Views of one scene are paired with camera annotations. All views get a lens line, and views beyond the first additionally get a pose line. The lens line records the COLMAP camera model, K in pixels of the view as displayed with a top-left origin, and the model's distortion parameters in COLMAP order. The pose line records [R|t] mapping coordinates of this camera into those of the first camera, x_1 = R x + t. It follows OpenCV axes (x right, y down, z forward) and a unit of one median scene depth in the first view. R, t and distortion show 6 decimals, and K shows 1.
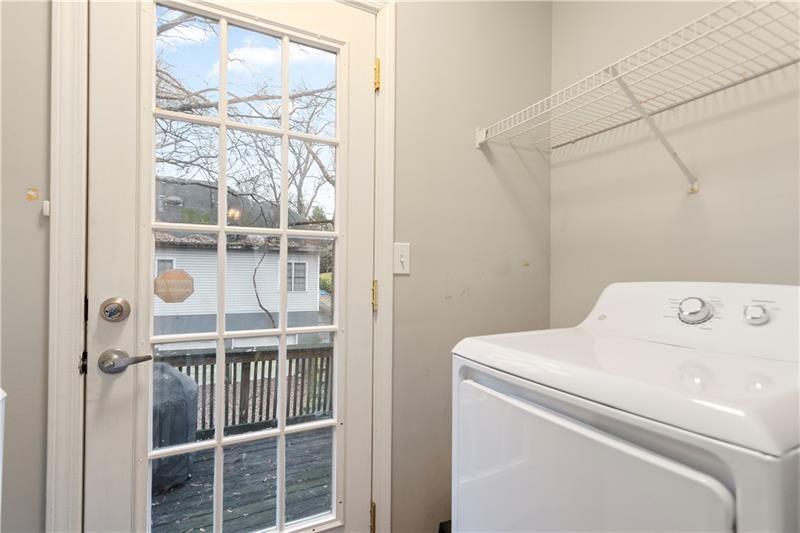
lens RADIAL K [[383.4, 0, 401.7], [0, 383.4, 271.4], [0, 0, 1]] dist [0.014055, -0.000224]
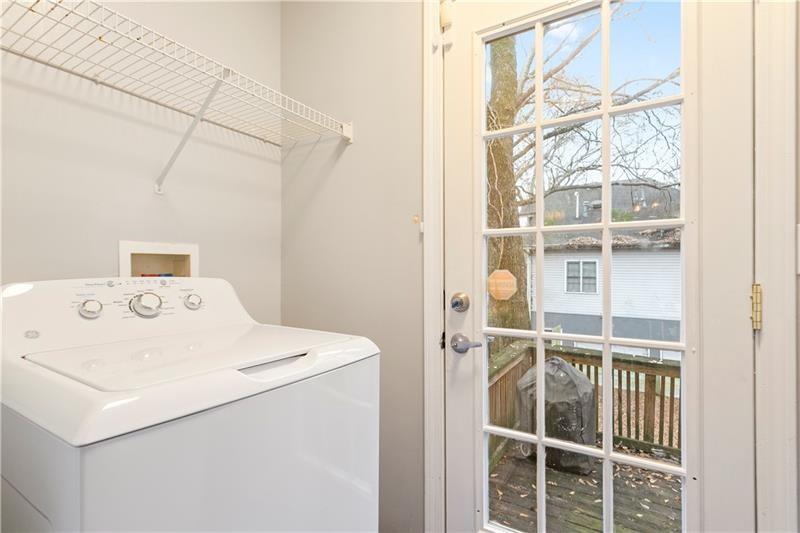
lens RADIAL K [[383.4, 0, 401.7], [0, 383.4, 271.4], [0, 0, 1]] dist [0.014055, -0.000224]
pose [[0.545792, -0.006078, -0.837898, 0.180500], [0.003433, 0.999982, -0.005017, 0.003474], [0.837913, -0.000138, 0.545803, 0.141583]]
